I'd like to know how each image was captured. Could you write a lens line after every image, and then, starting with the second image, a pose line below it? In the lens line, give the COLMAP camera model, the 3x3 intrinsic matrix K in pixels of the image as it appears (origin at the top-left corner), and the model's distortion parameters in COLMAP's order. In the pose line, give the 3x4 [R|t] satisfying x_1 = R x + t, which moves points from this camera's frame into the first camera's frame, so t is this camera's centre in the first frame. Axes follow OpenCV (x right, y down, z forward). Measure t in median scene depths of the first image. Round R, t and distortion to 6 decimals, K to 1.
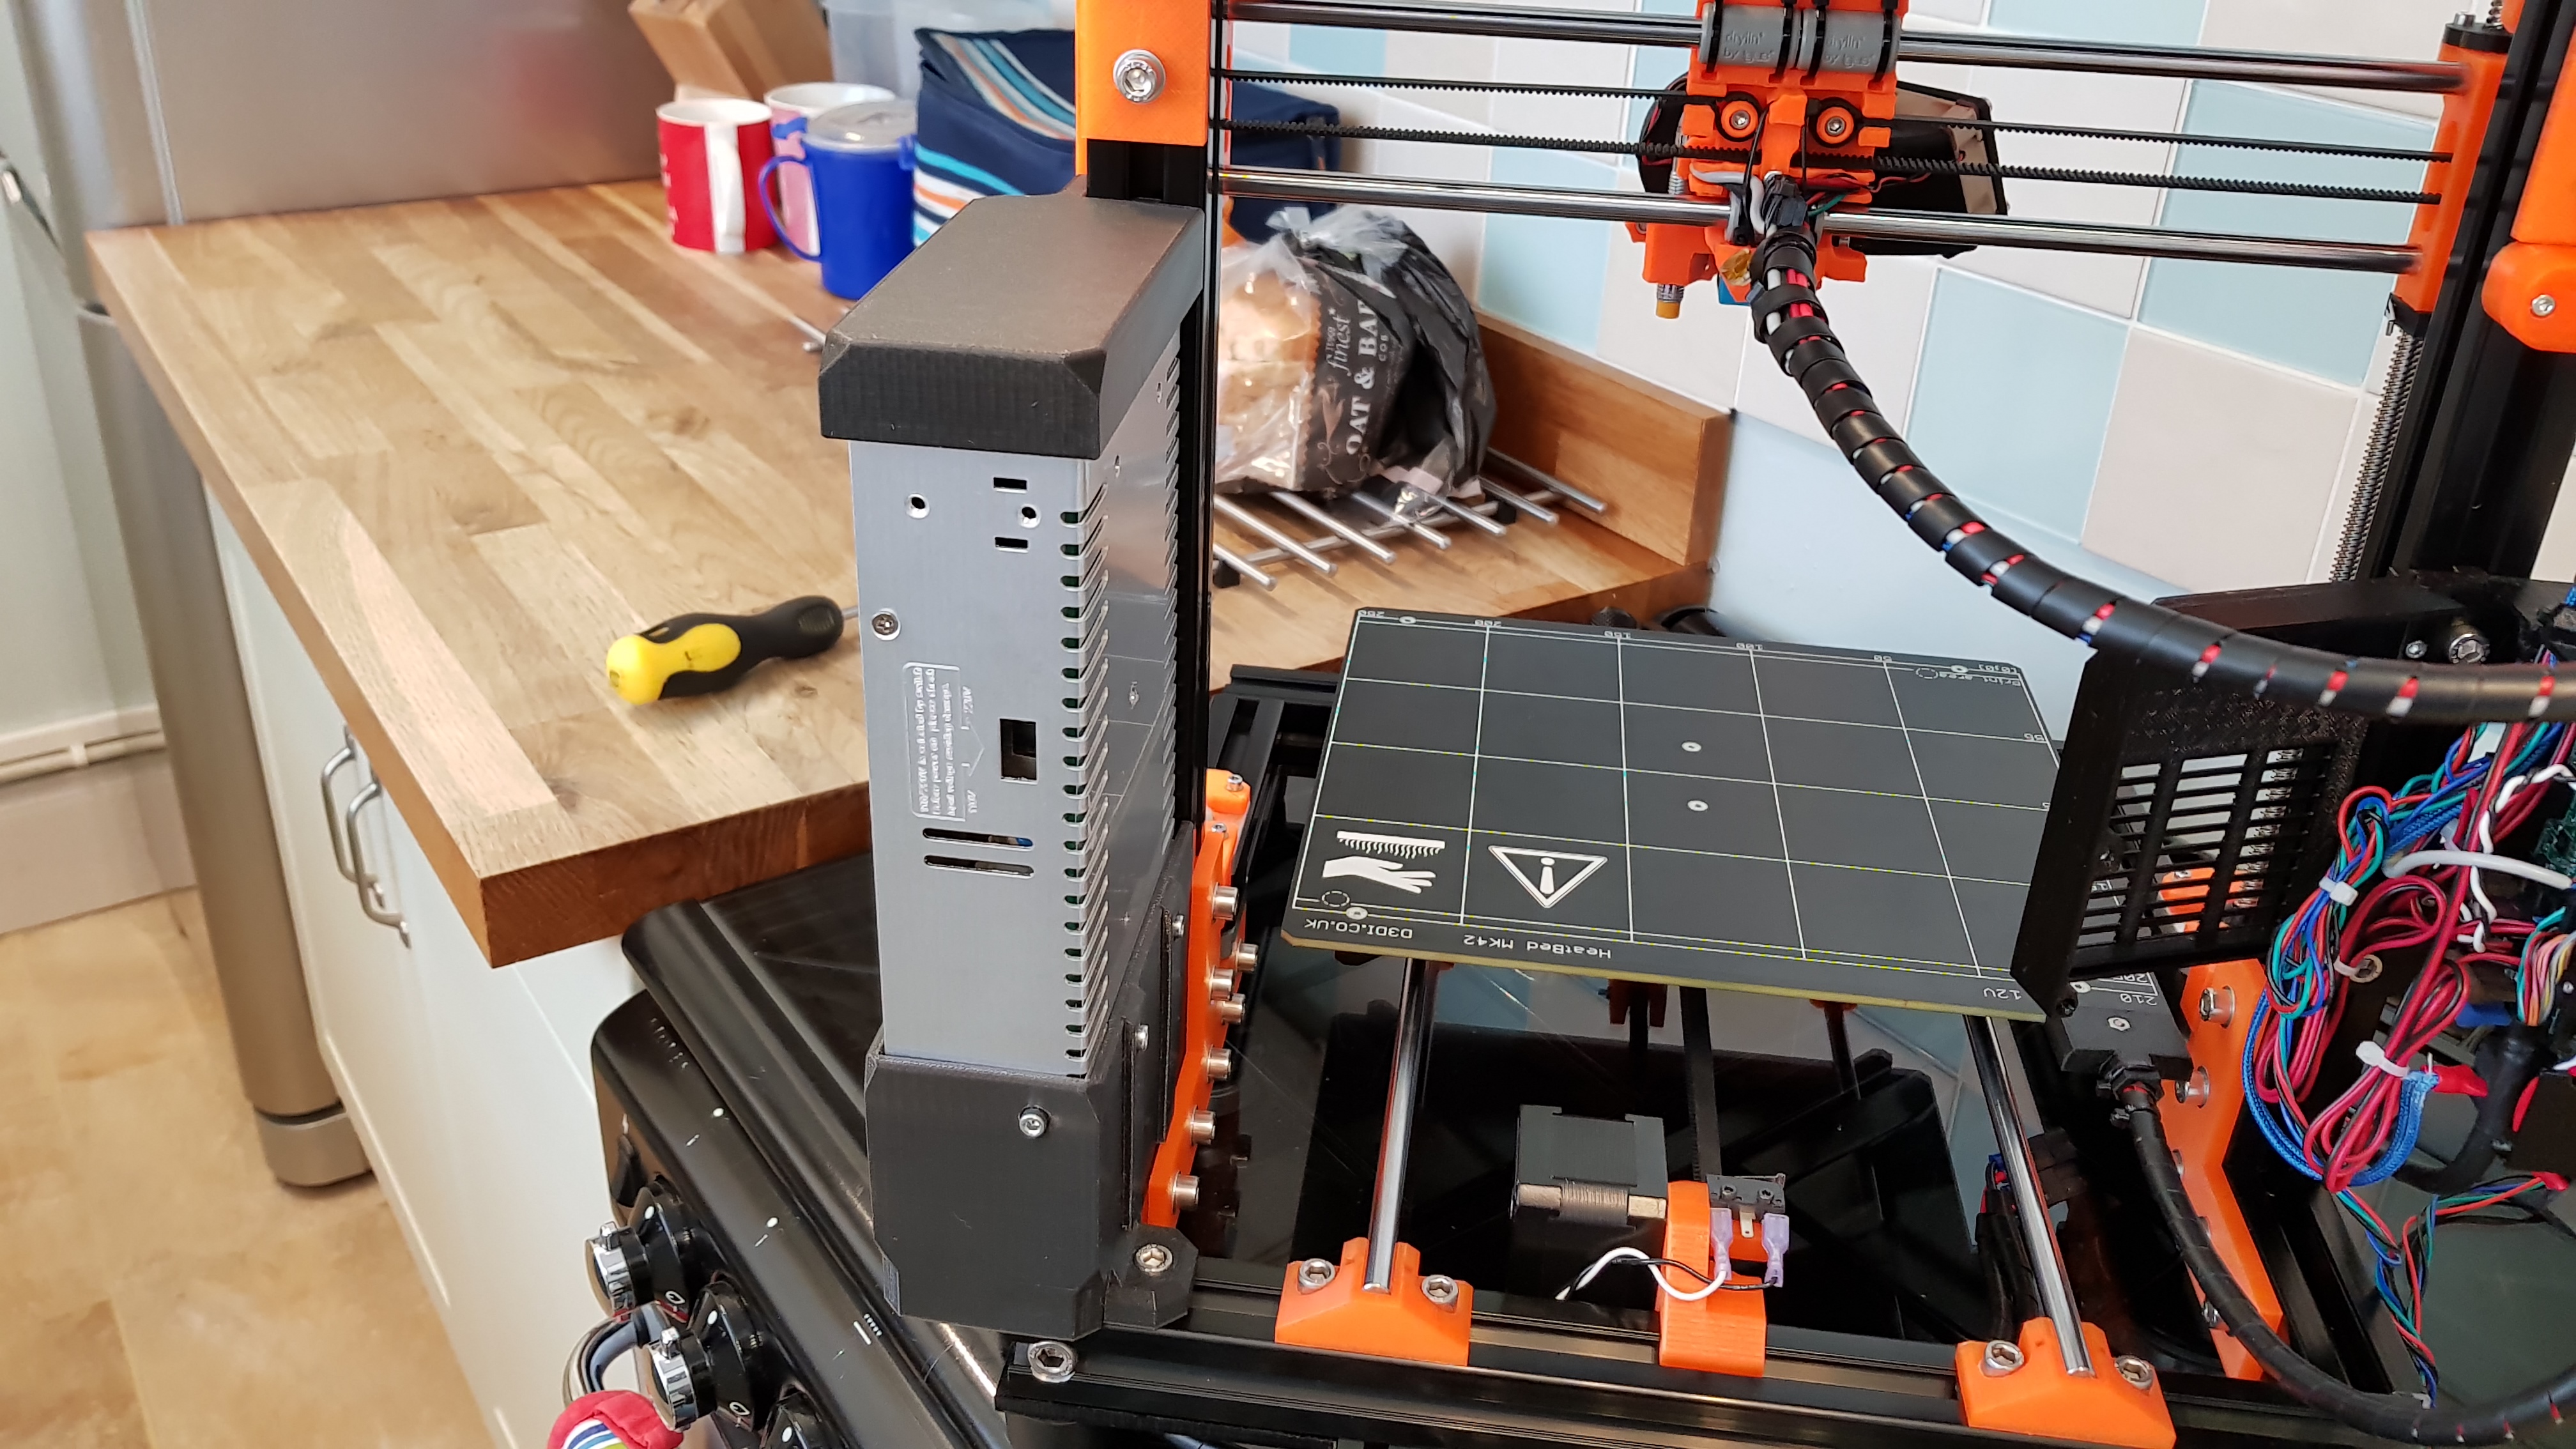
lens RADIAL K [[2075.3, 0, 1277.6], [0, 2075.3, 732.2], [0, 0, 1]] dist [-0.018455, 0.002110]
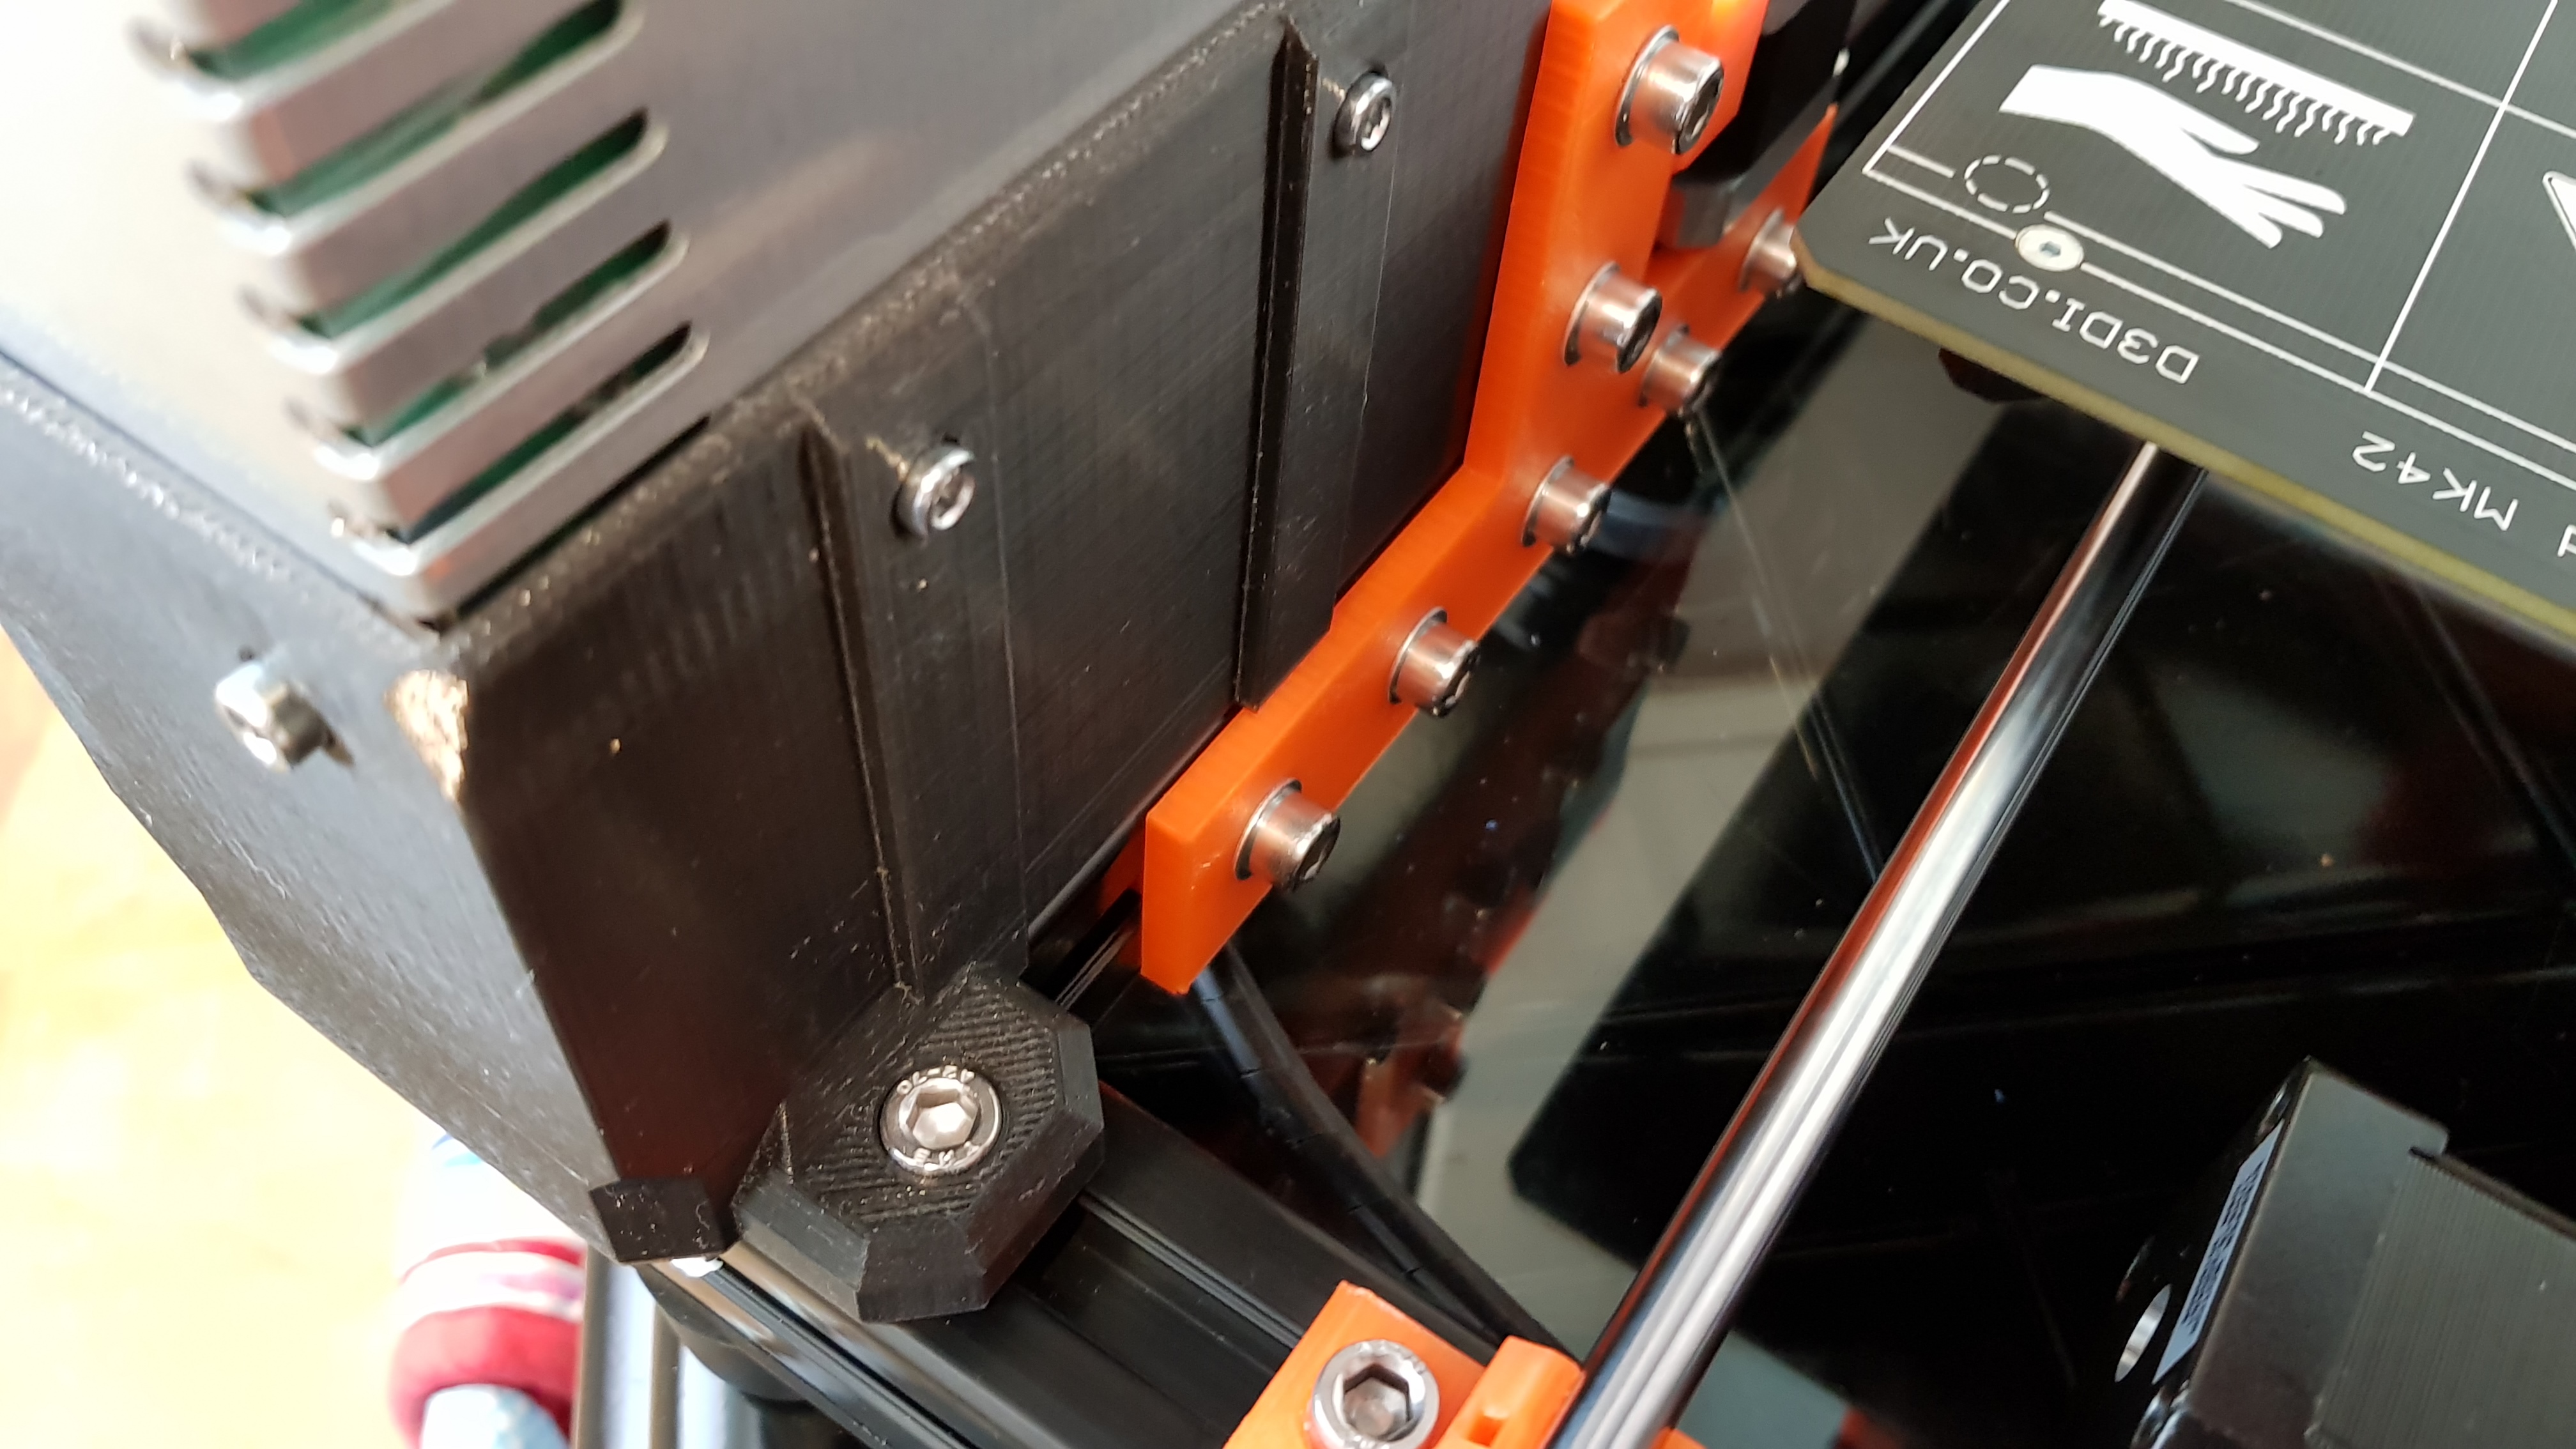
lens RADIAL K [[2062.9, 0, 1310.3], [0, 2062.9, 723.3], [0, 0, 1]] dist [-0.009719, -0.005150]
pose [[0.898034, 0.369662, -0.238506, 0.037343], [-0.248792, 0.873877, 0.417663, 0.045824], [0.362819, -0.315737, 0.876740, 0.638477]]
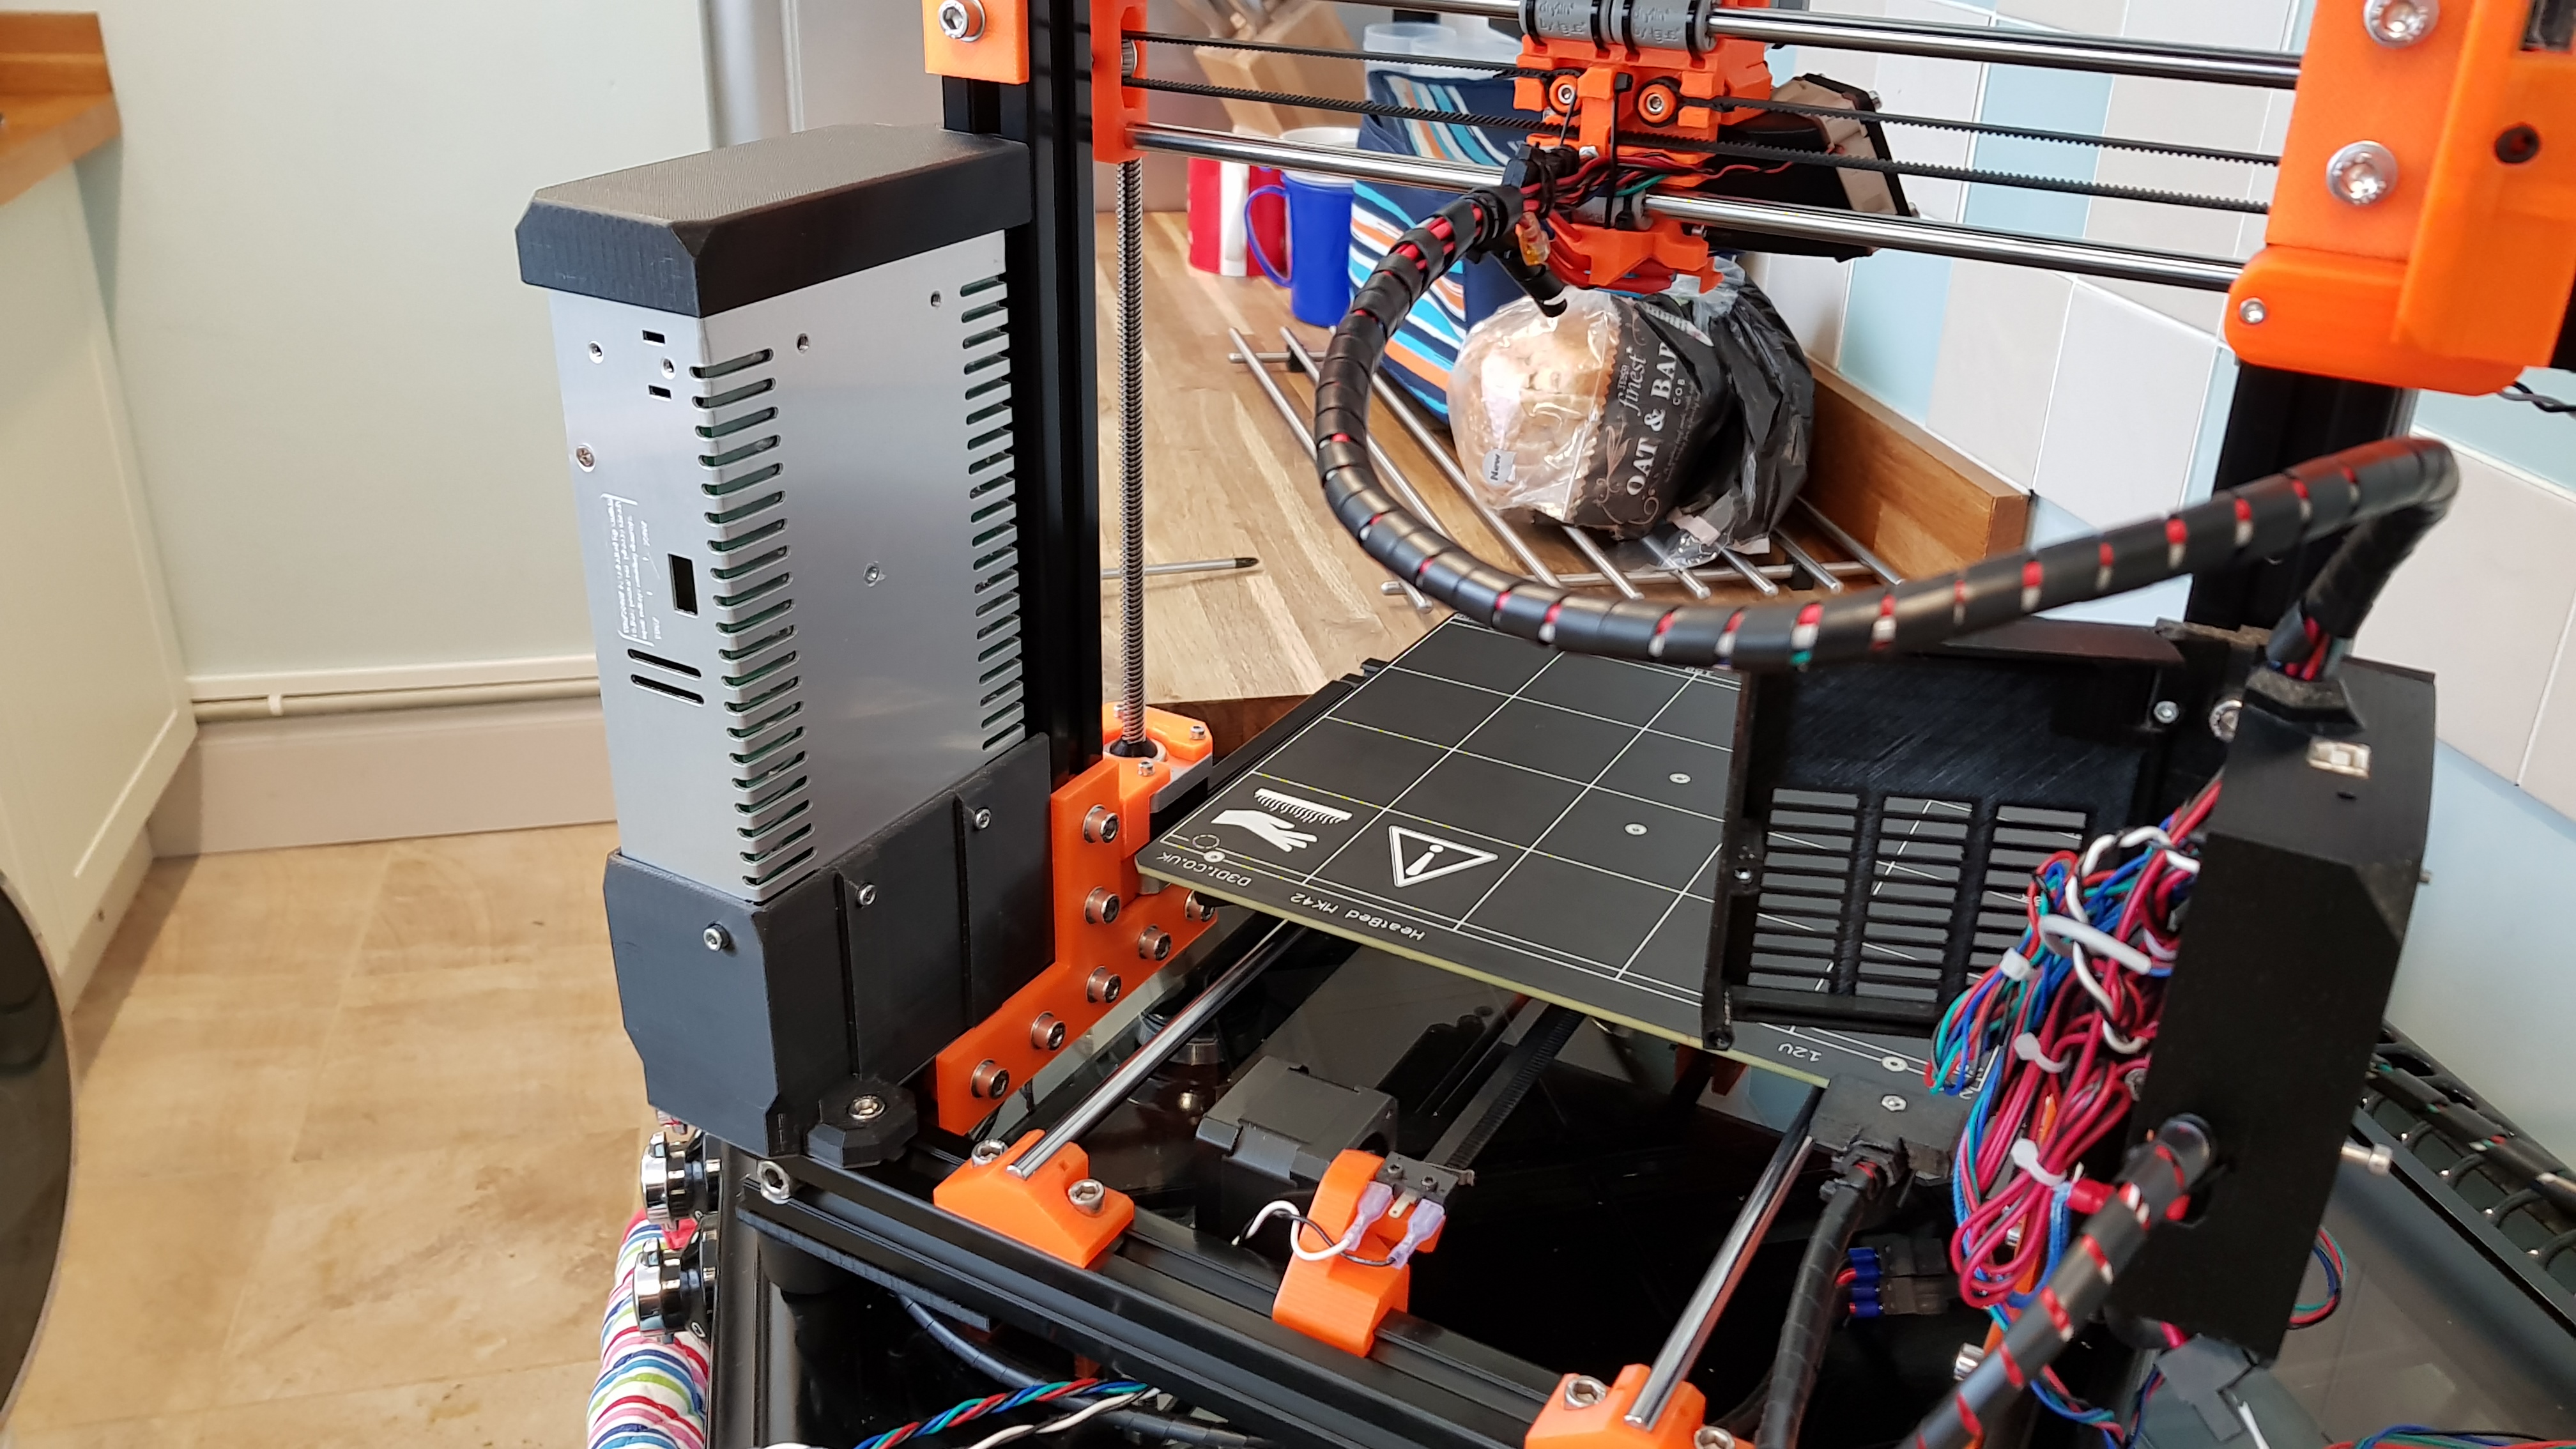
lens RADIAL K [[2062.9, 0, 1310.3], [0, 2062.9, 723.3], [0, 0, 1]] dist [-0.009719, -0.005150]
pose [[0.928229, 0.149468, -0.340661, 0.408307], [-0.166649, 0.985781, -0.021564, 0.035111], [0.332594, 0.076787, 0.939939, 0.047113]]
